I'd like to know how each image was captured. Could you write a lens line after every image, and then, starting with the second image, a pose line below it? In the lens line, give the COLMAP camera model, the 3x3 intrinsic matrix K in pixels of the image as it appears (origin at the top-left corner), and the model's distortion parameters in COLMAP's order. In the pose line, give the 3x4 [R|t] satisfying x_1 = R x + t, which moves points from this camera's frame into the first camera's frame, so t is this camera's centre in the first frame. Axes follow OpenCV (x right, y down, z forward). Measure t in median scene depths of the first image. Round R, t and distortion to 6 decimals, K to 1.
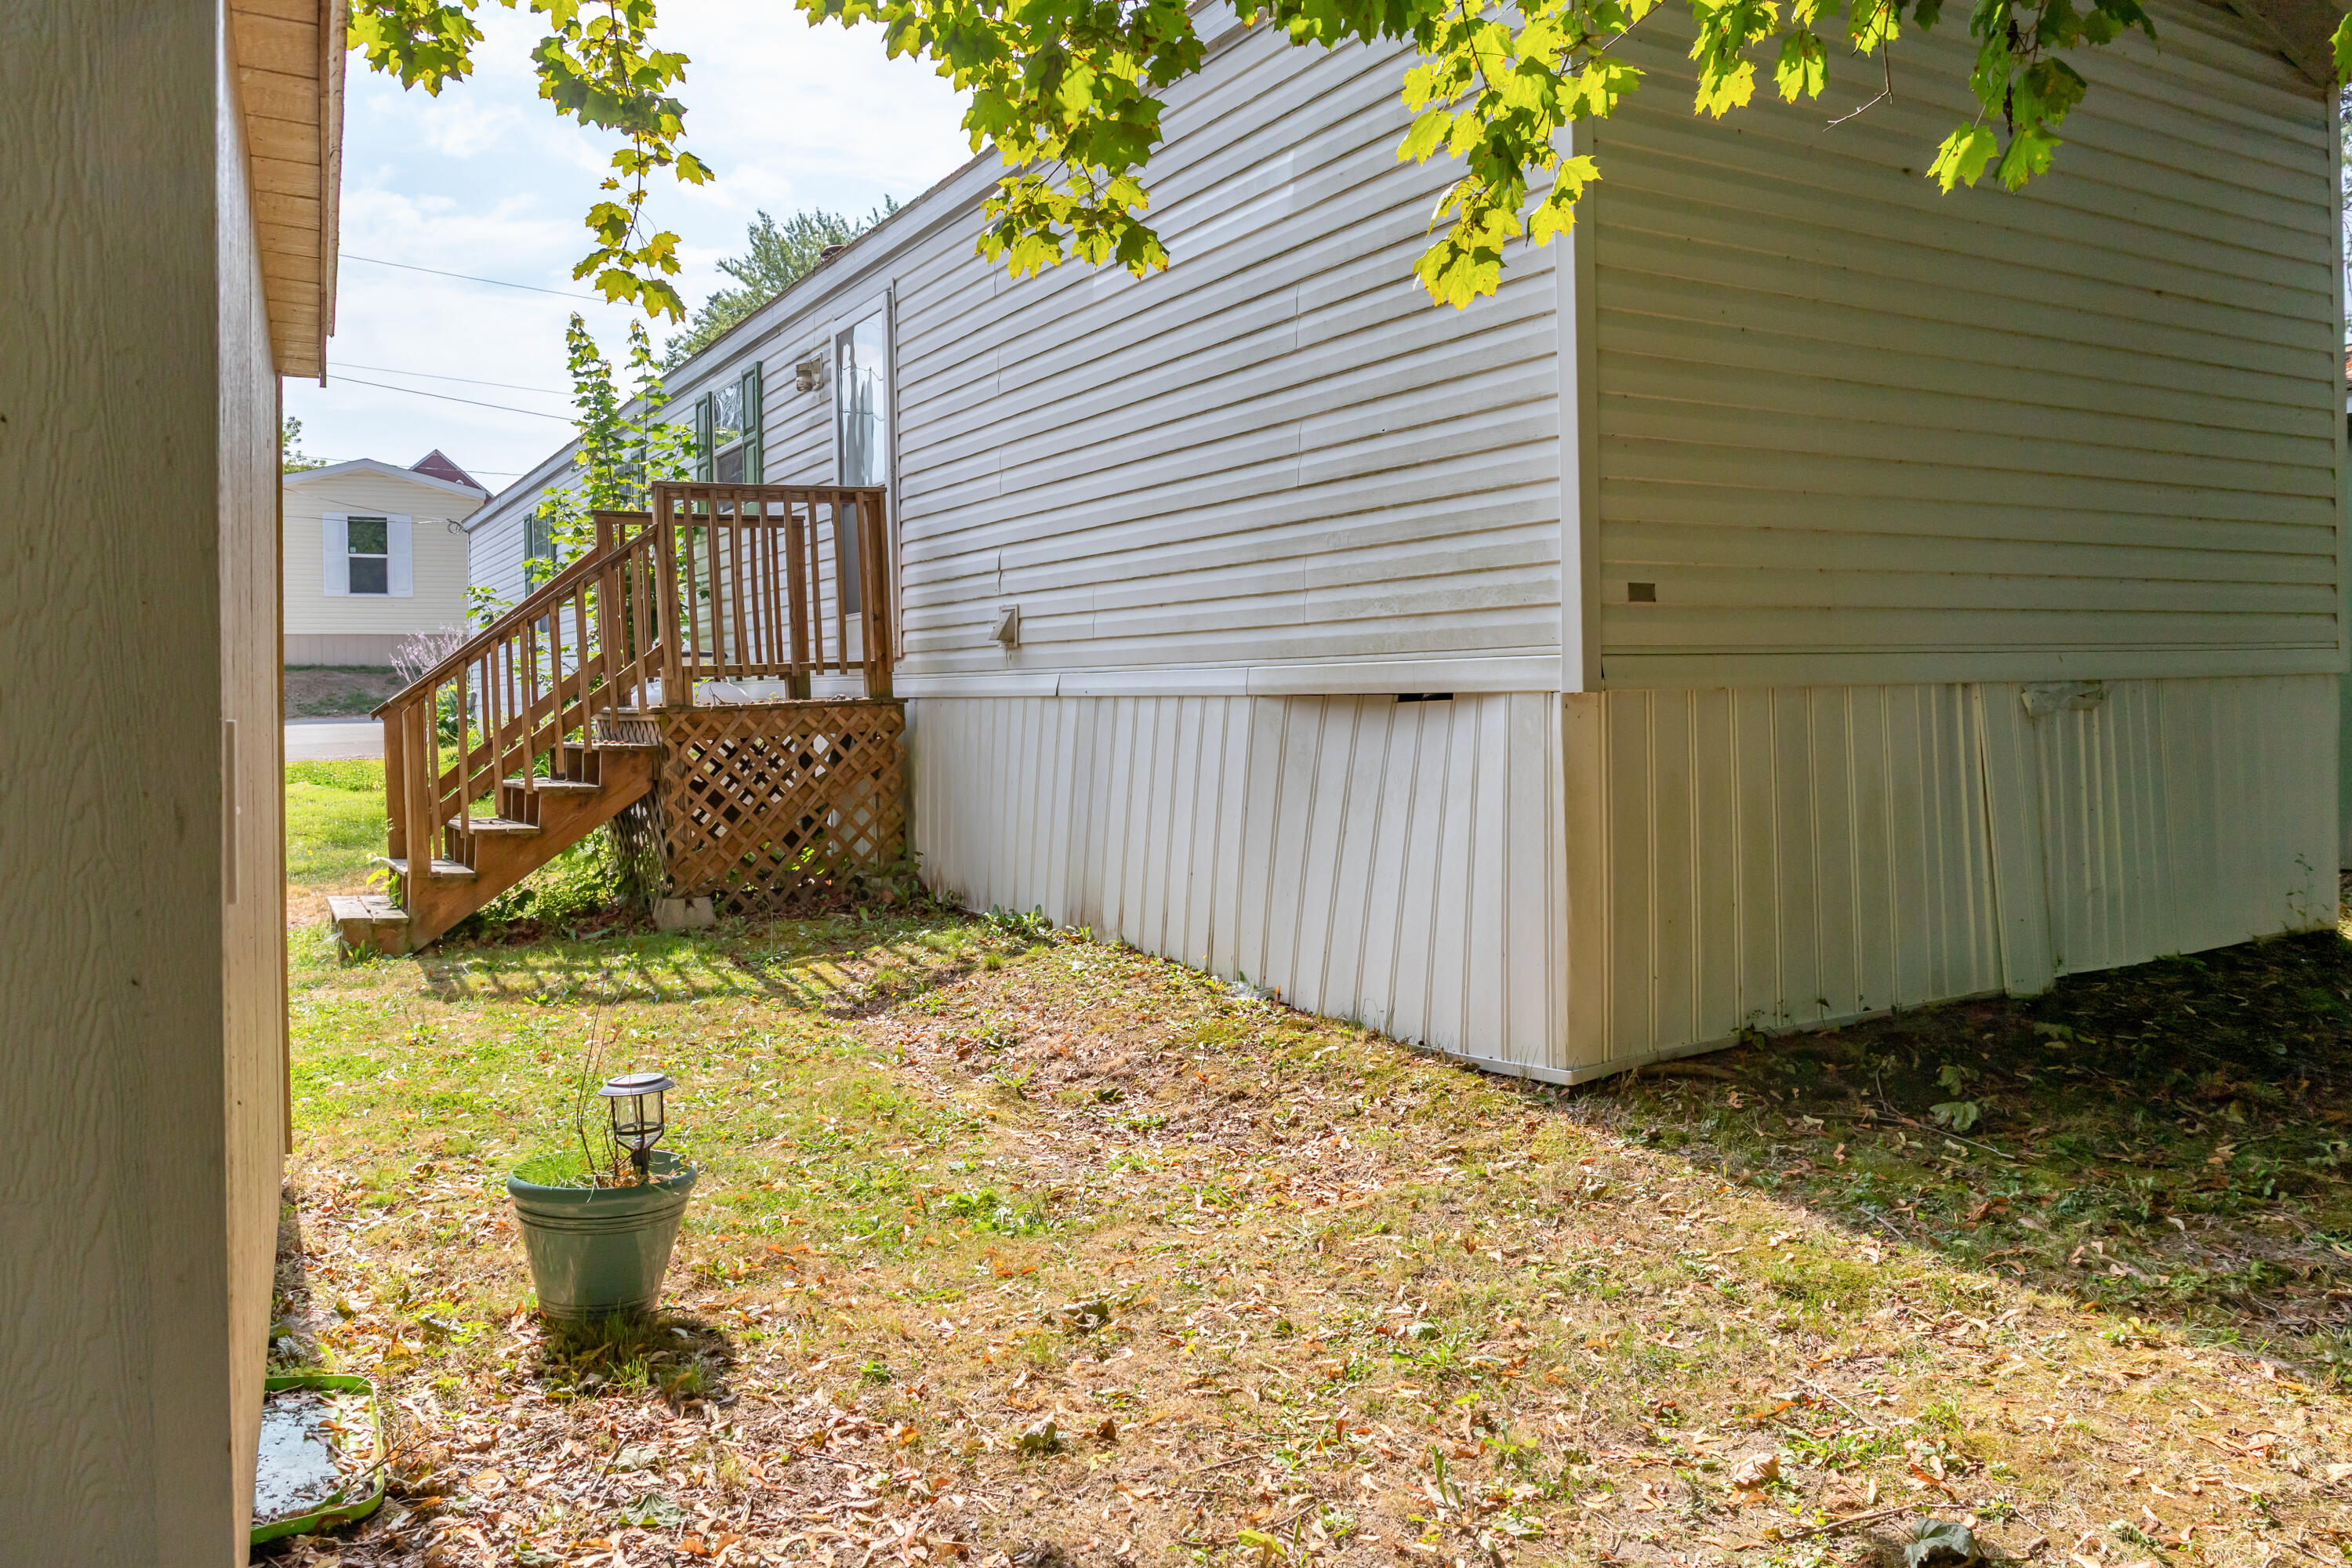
lens RADIAL K [[1665.1, 0, 1173.4], [0, 1665.1, 735.6], [0, 0, 1]] dist [-0.021912, -0.000777]
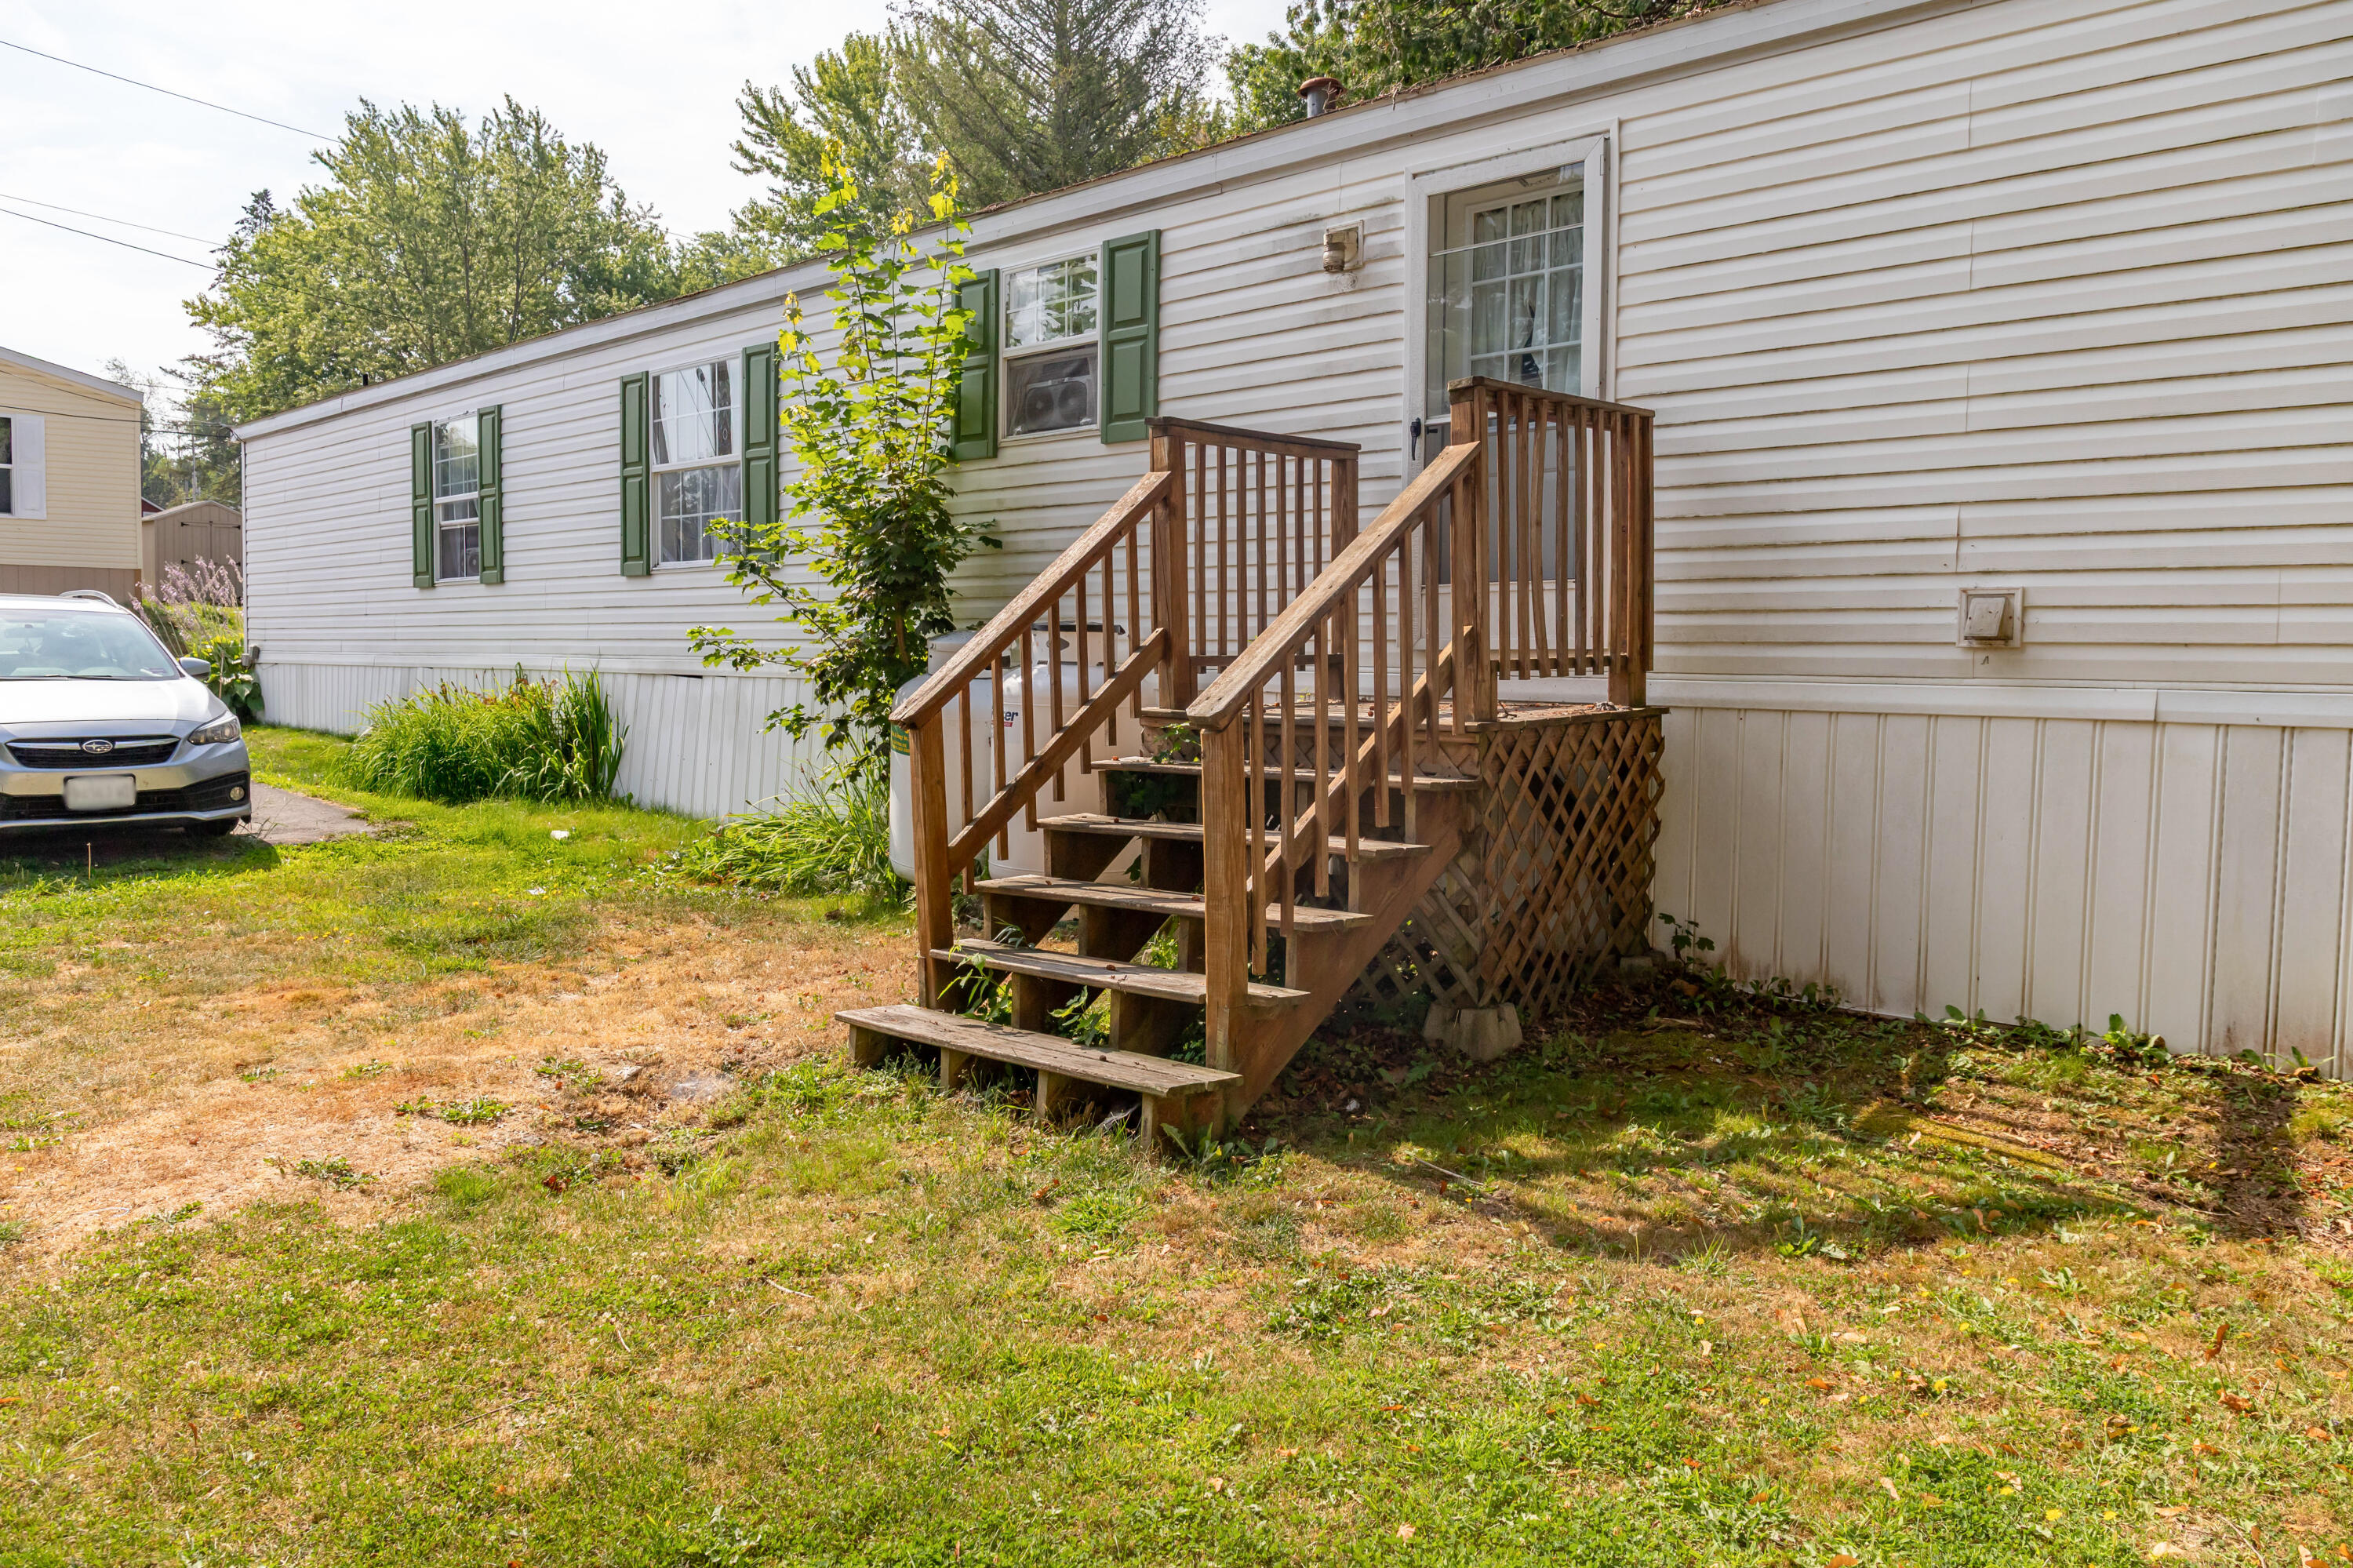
lens RADIAL K [[1665.9, 0, 1173.9], [0, 1665.9, 735.6], [0, 0, 1]] dist [-0.021912, -0.000777]
pose [[0.967691, 0.012768, 0.251817, -0.544362], [-0.018175, 0.999651, 0.019158, -0.020312], [-0.251485, -0.023116, 0.967585, 0.361085]]
